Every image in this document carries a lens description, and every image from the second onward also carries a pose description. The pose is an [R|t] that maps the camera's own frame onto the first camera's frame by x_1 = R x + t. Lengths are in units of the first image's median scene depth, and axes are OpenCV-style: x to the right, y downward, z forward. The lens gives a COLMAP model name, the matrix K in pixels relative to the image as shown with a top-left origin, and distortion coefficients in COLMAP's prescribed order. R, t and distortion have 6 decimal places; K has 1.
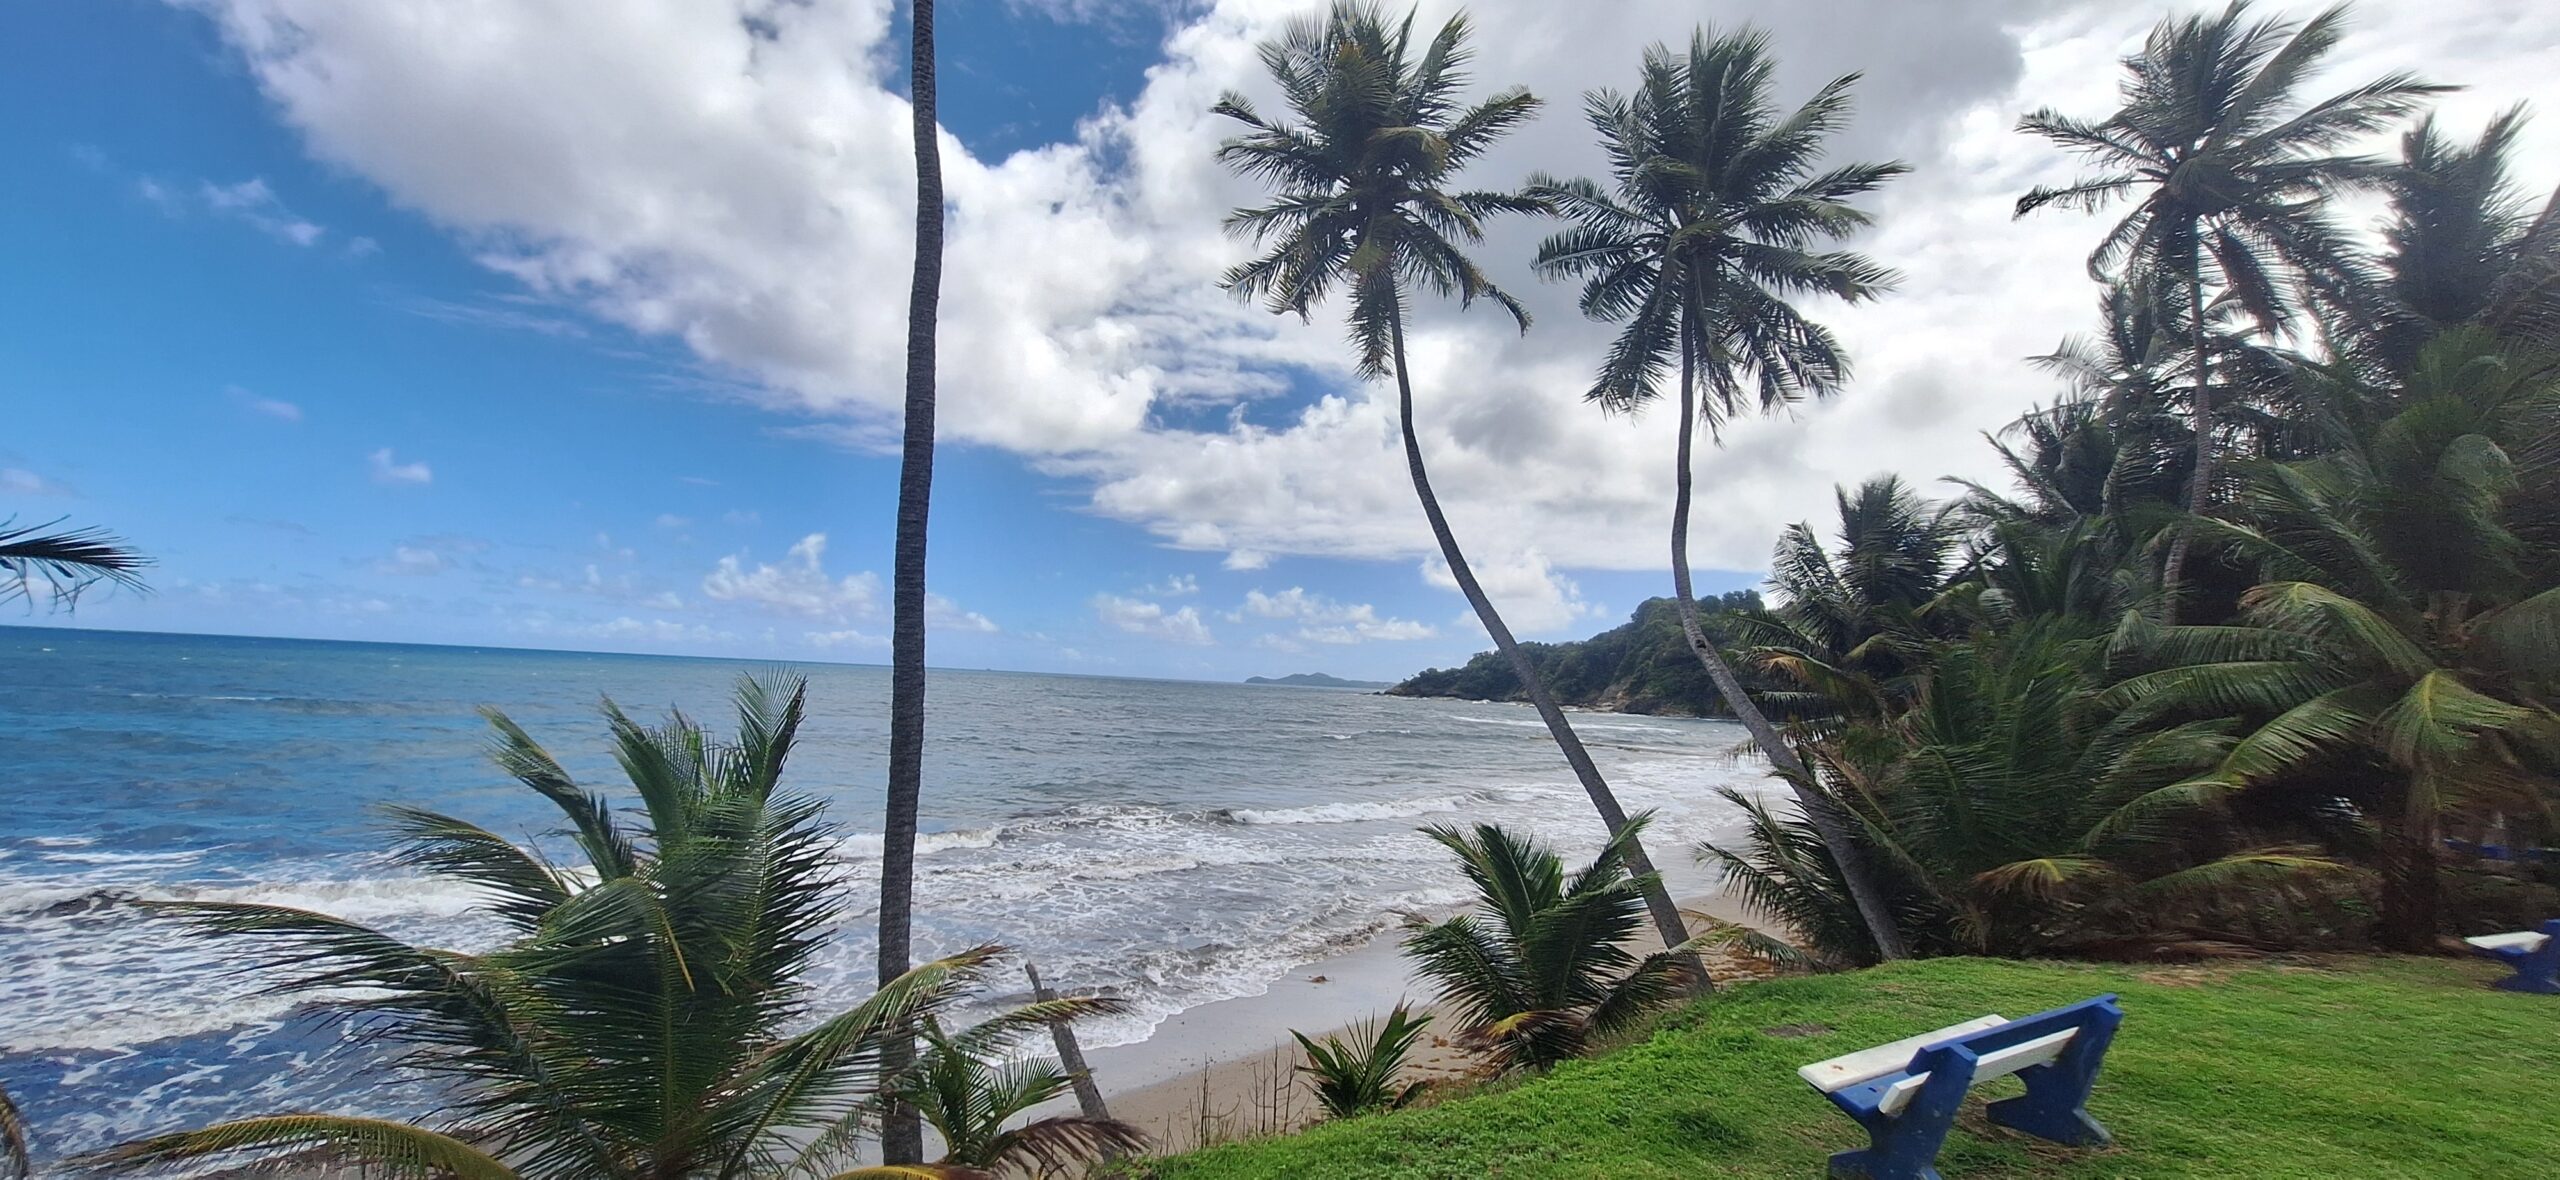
lens RADIAL K [[1046.7, 0, 1288.6], [0, 1046.7, 571.8], [0, 0, 1]] dist [-0.001625, 0.001099]
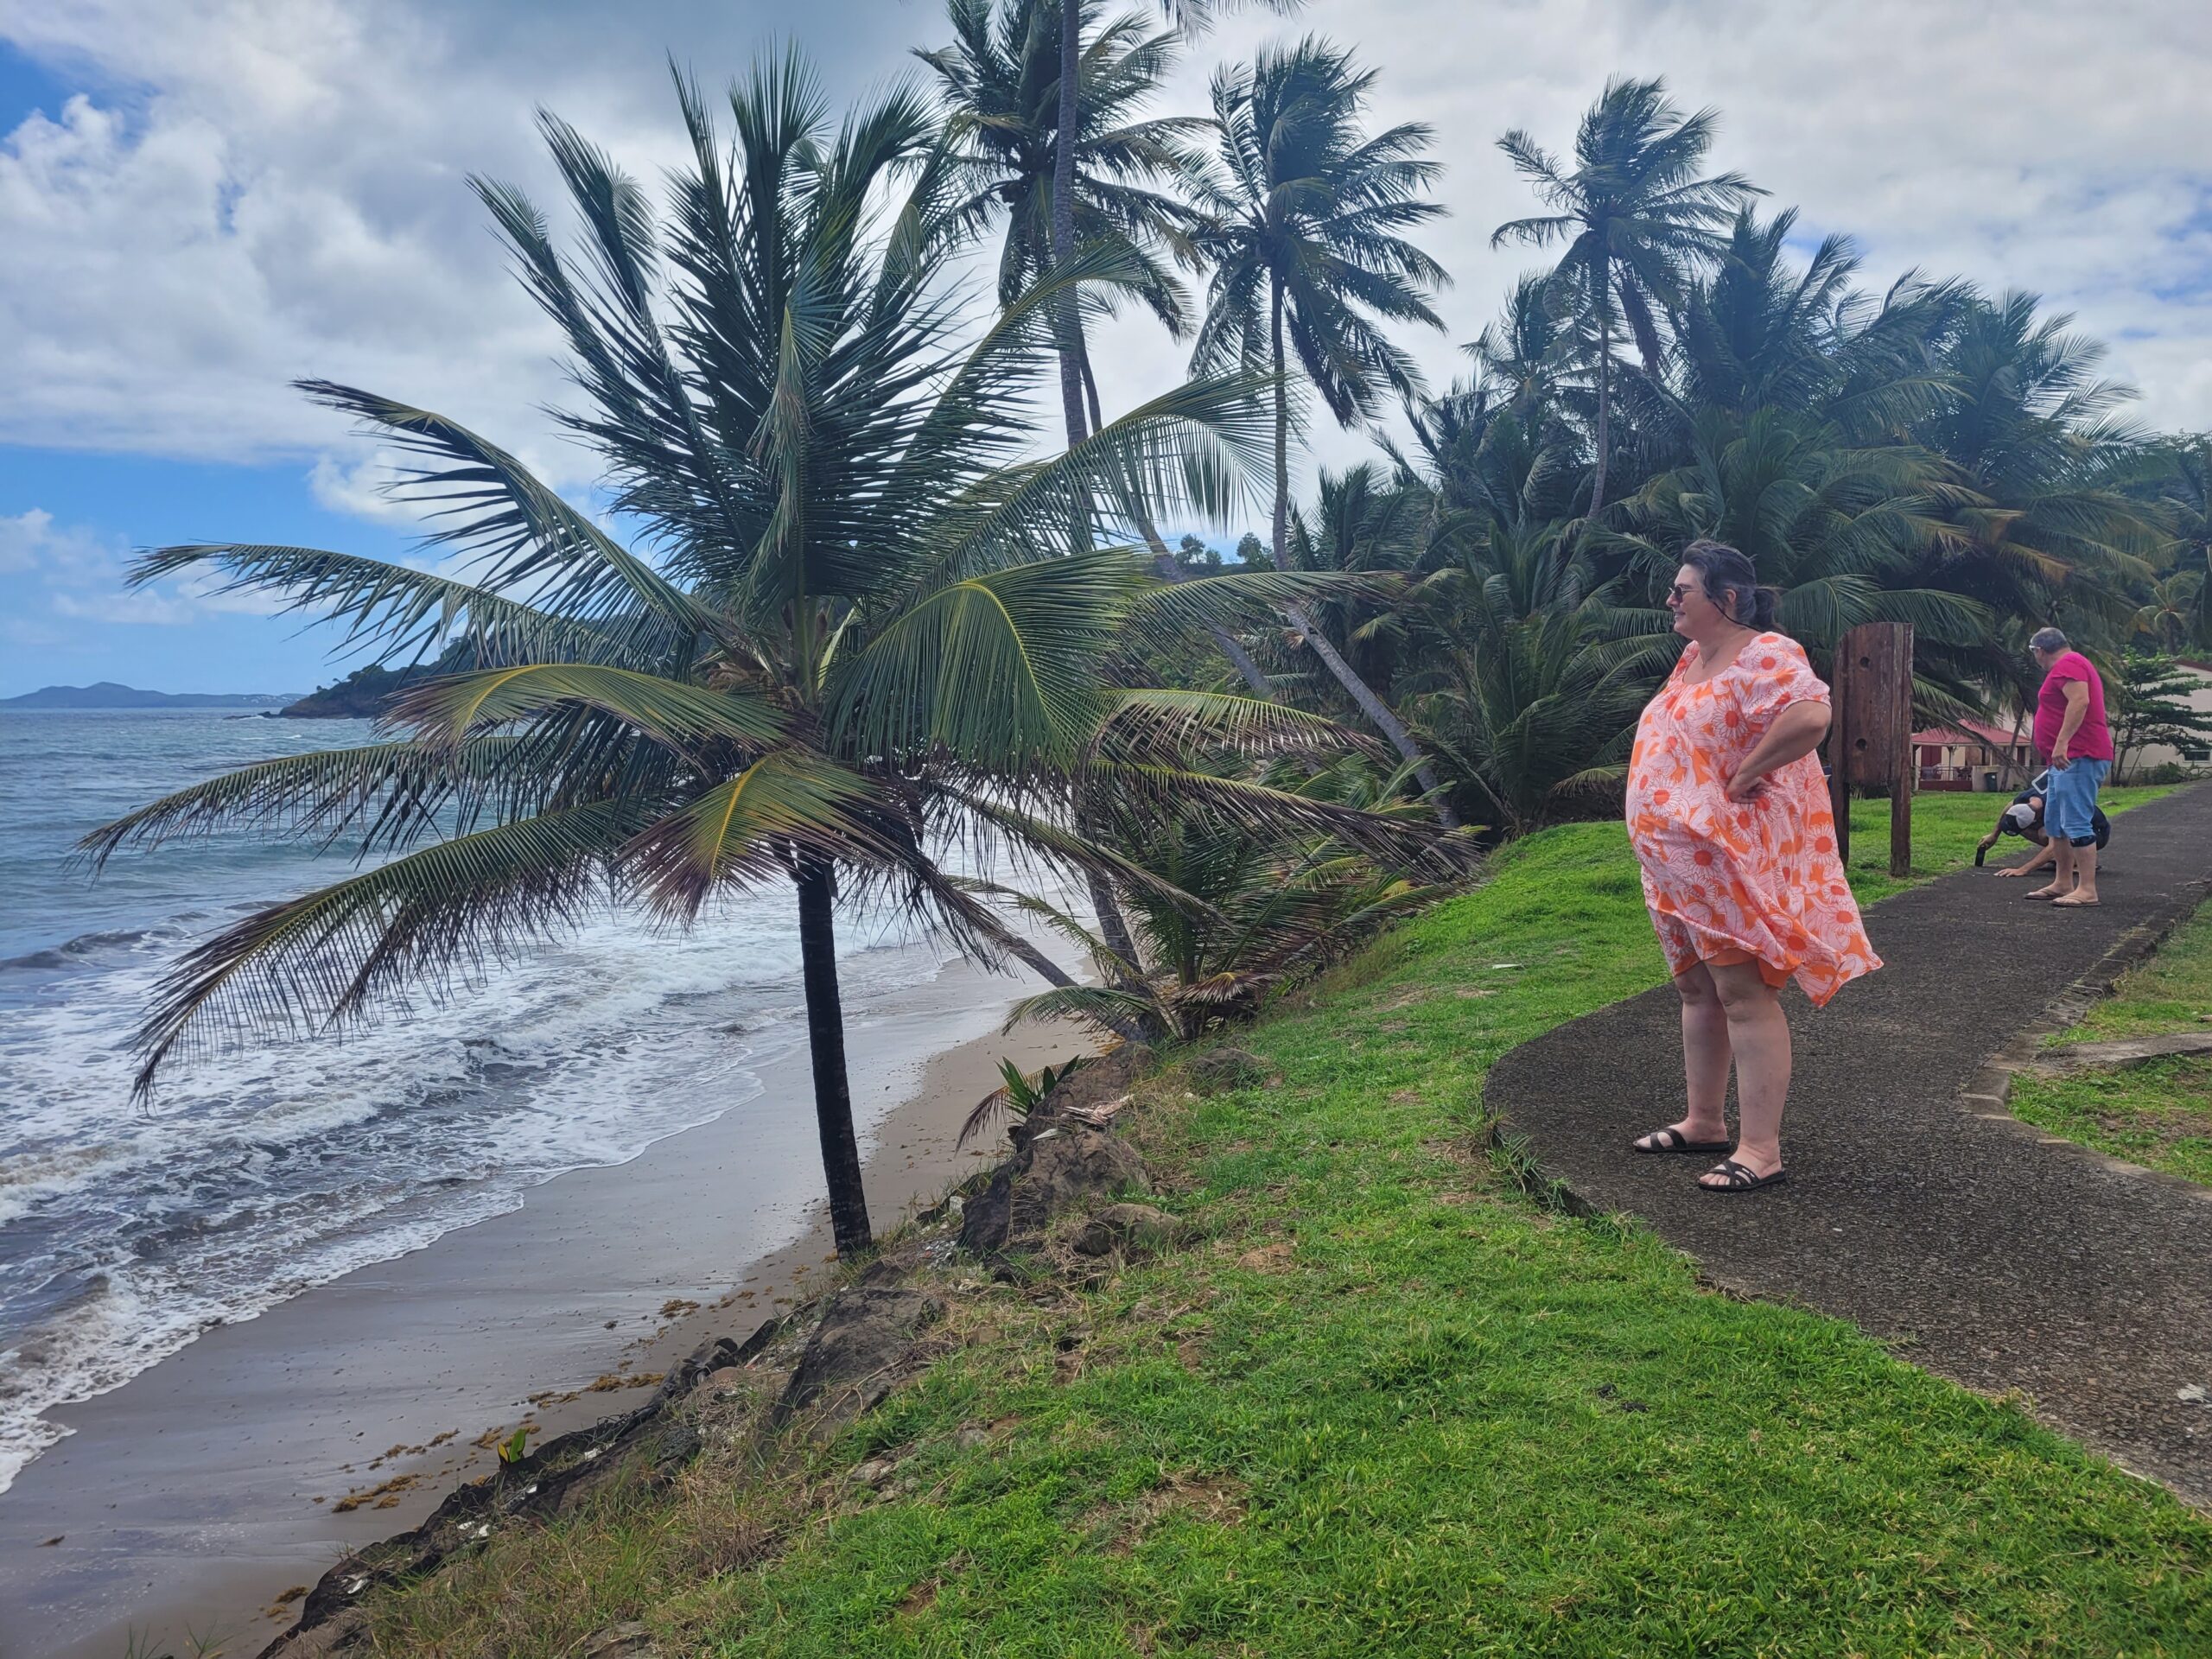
lens RADIAL K [[1677.8, 0, 1152.0], [0, 1677.8, 807.3], [0, 0, 1]] dist [0.075376, -0.059618]
pose [[0.834535, -0.086754, 0.544082, -0.776673], [-0.013070, 0.984130, 0.176968, -0.067710], [-0.550800, -0.154797, 0.820157, -0.459317]]
